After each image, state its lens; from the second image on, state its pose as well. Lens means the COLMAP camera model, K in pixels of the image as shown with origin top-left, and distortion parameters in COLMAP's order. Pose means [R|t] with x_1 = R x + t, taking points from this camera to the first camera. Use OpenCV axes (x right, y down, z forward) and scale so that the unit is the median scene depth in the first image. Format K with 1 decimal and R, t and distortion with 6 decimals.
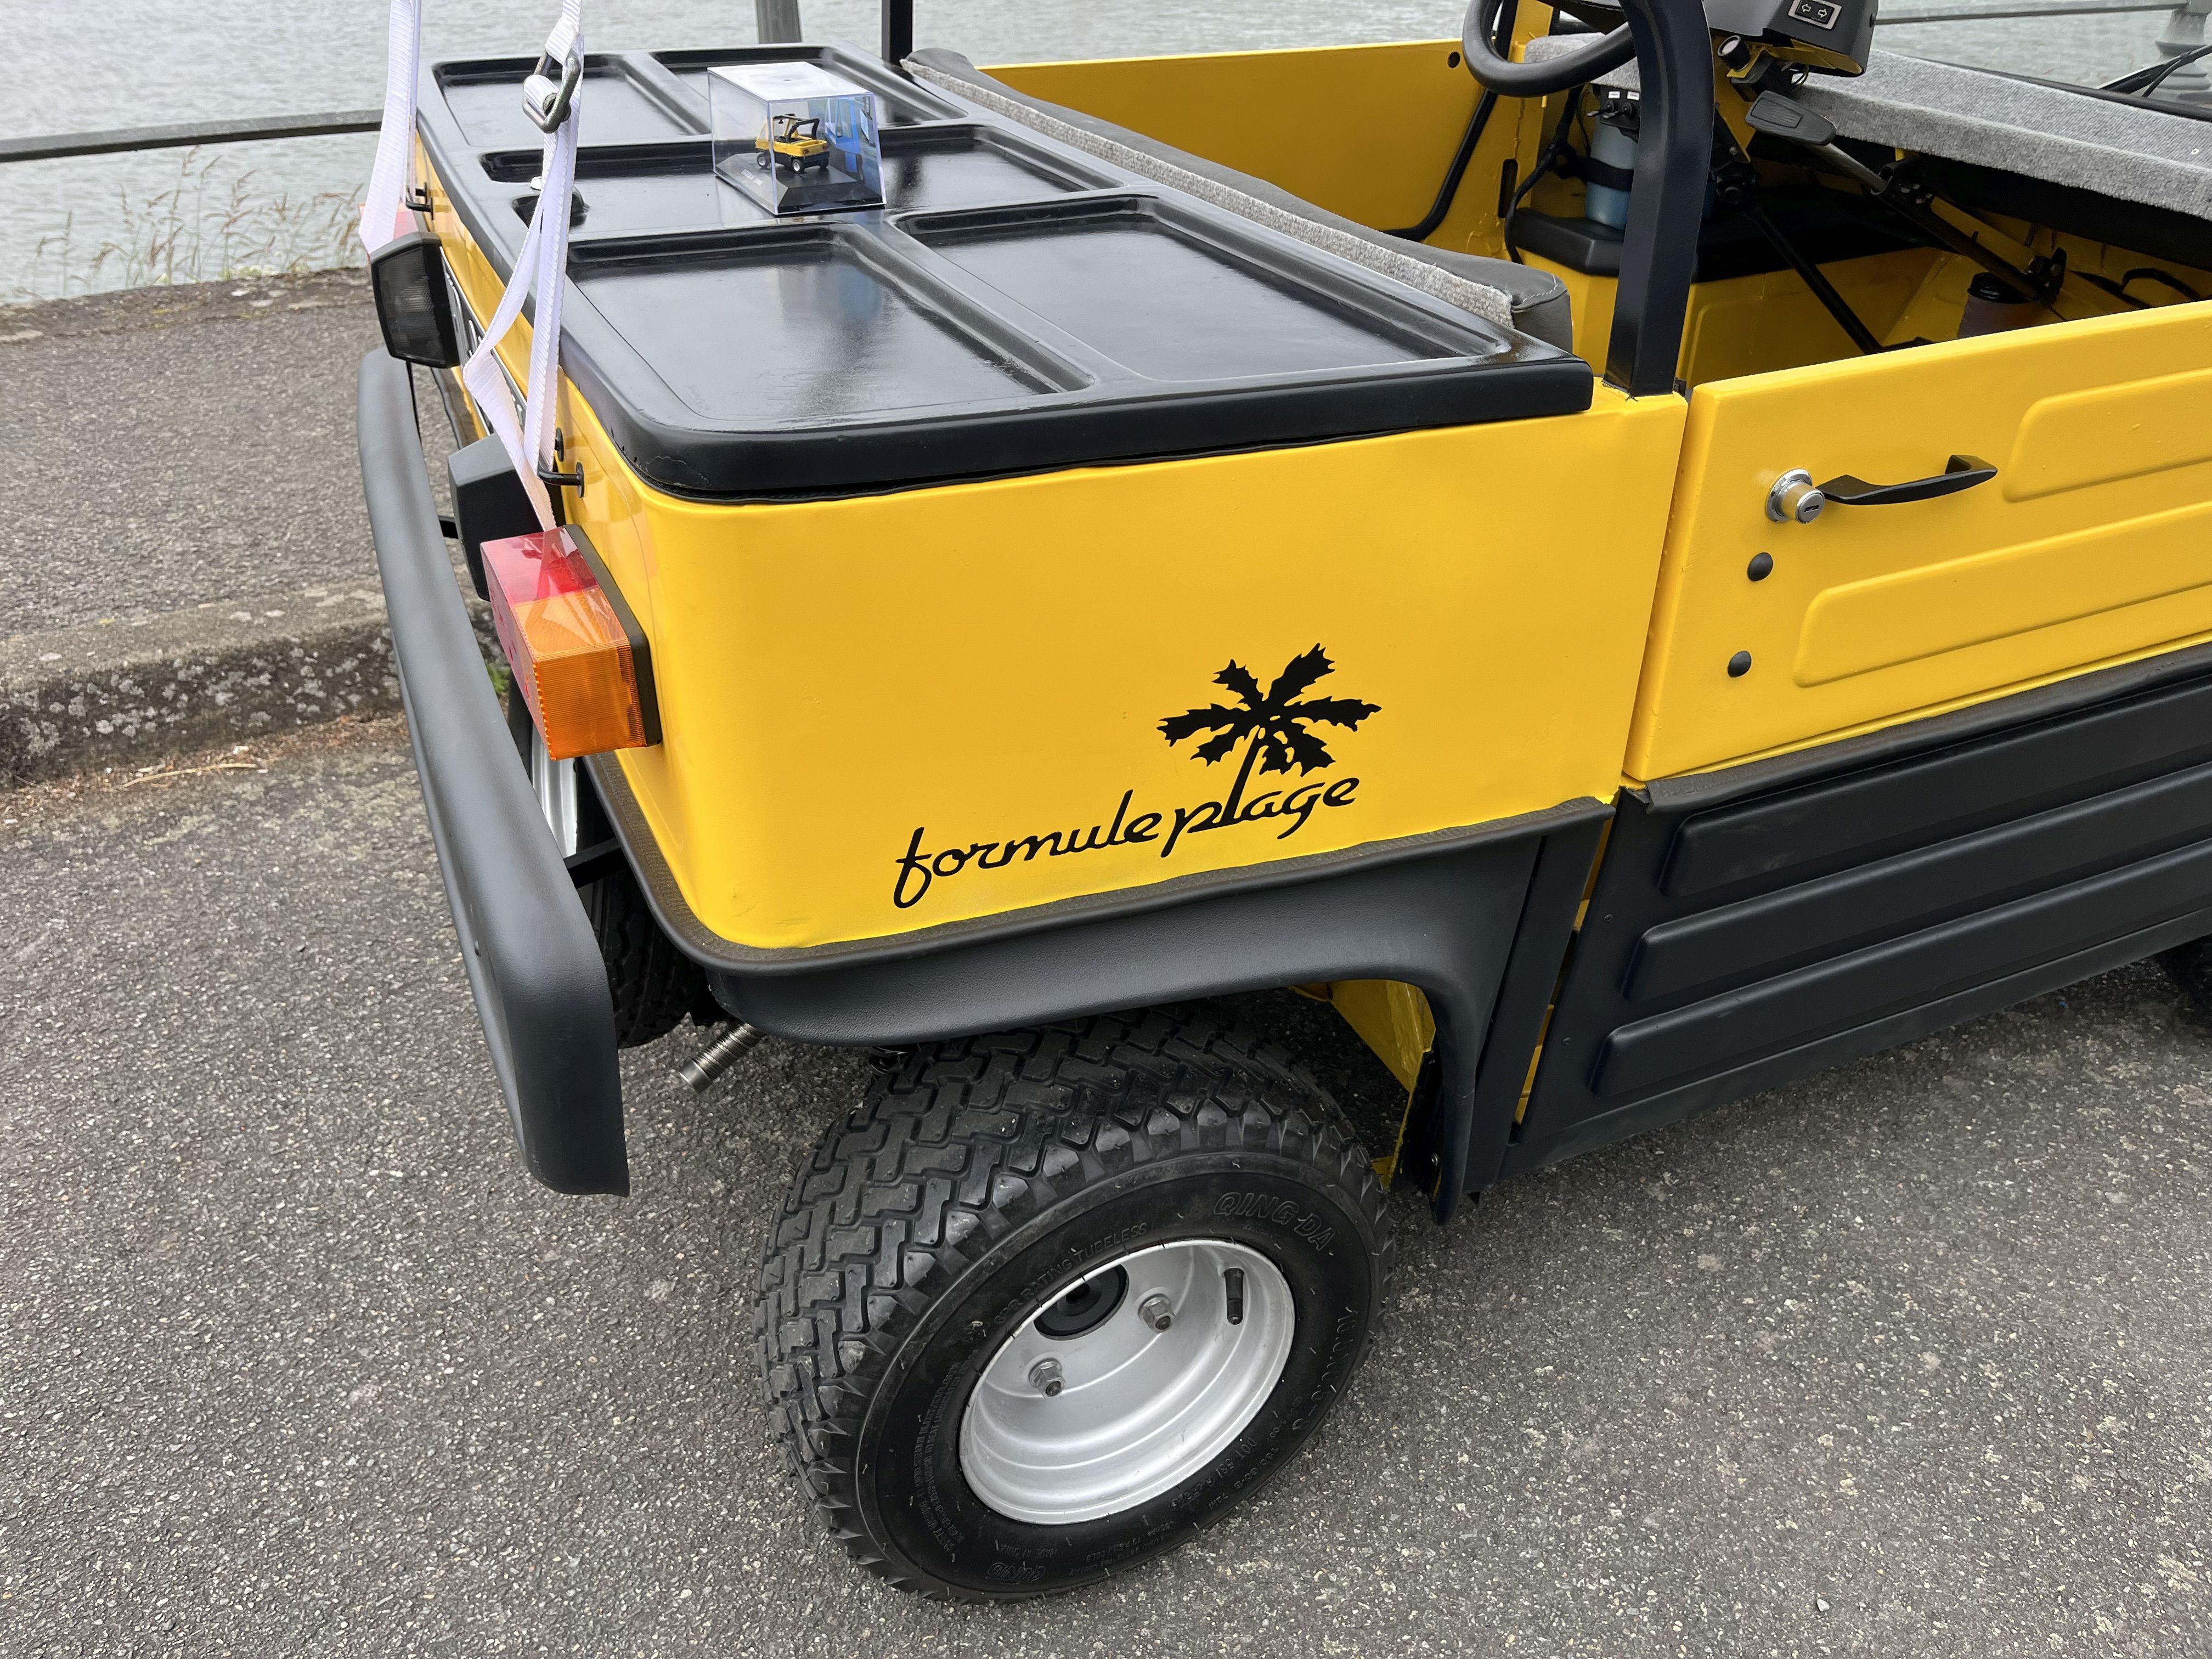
lens RADIAL K [[1693.0, 0, 1106.0], [0, 1693.0, 829.5], [0, 0, 1]] dist [0.055390, -0.003682]
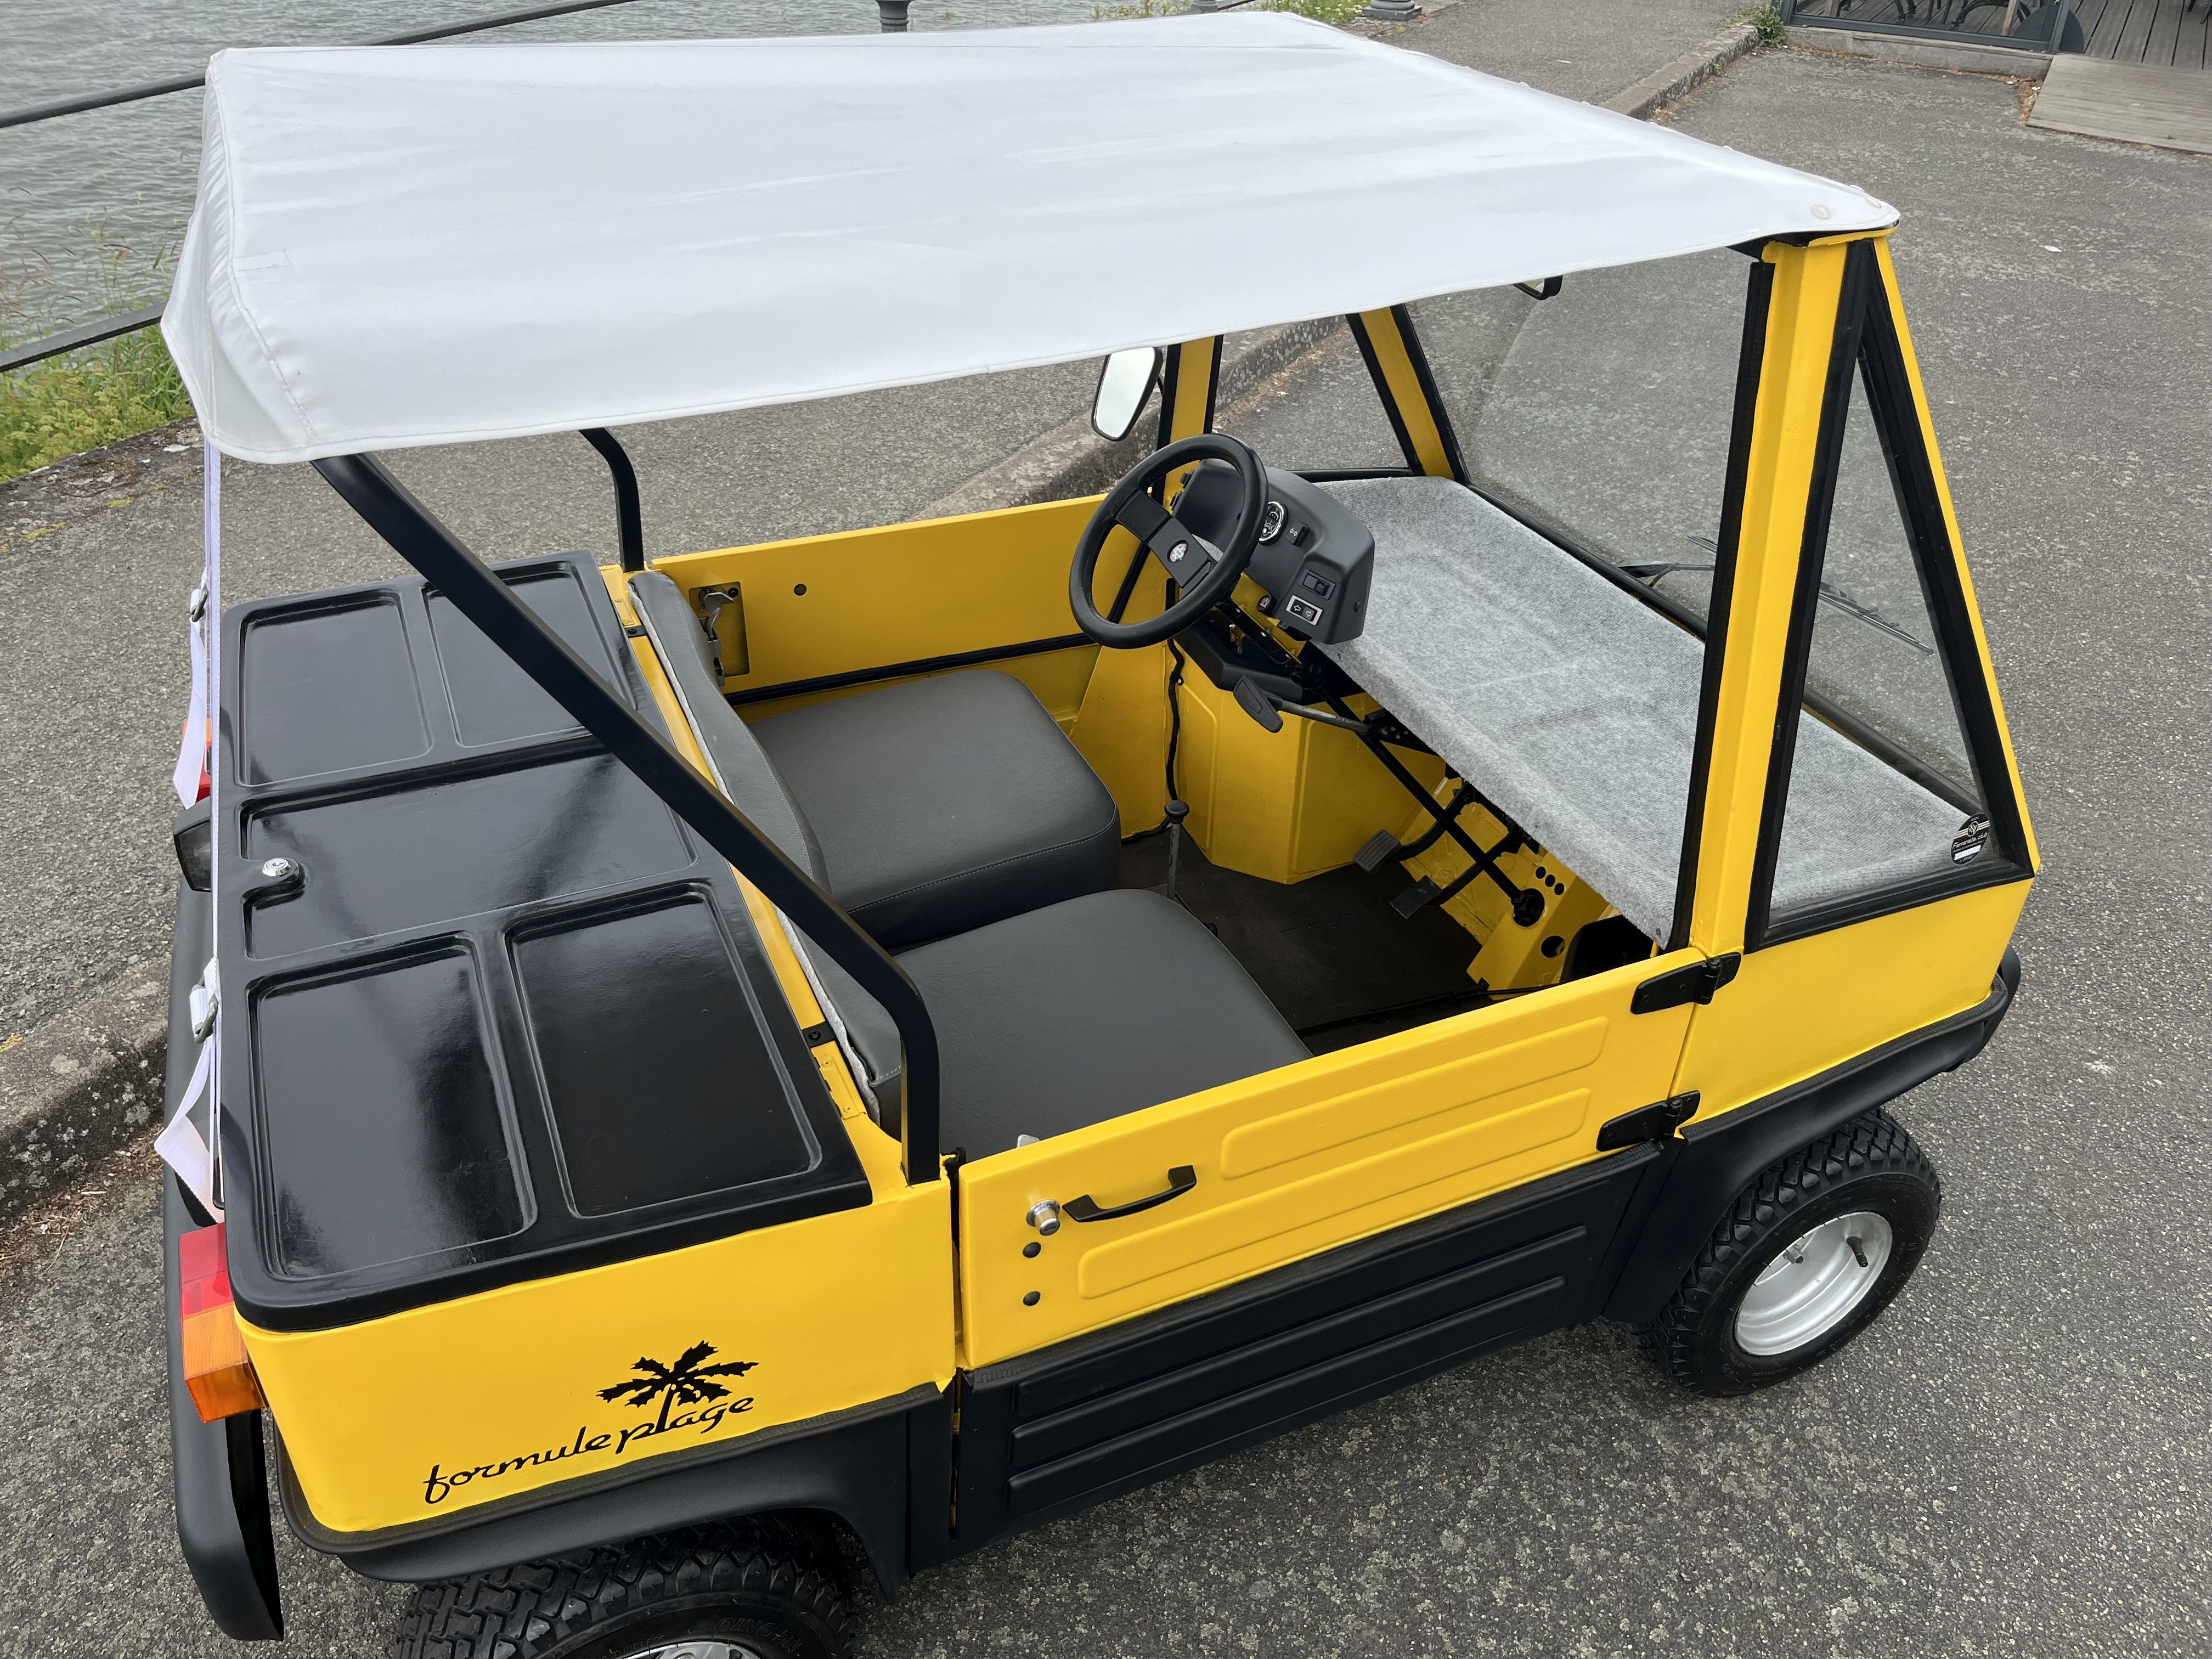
lens RADIAL K [[1693.0, 0, 1106.0], [0, 1693.0, 829.5], [0, 0, 1]] dist [0.055390, -0.003682]
pose [[0.999645, 0.026140, -0.005194, 0.489883], [-0.025857, 0.998482, 0.048637, -0.663359], [0.006458, -0.048485, 0.998803, -0.550387]]
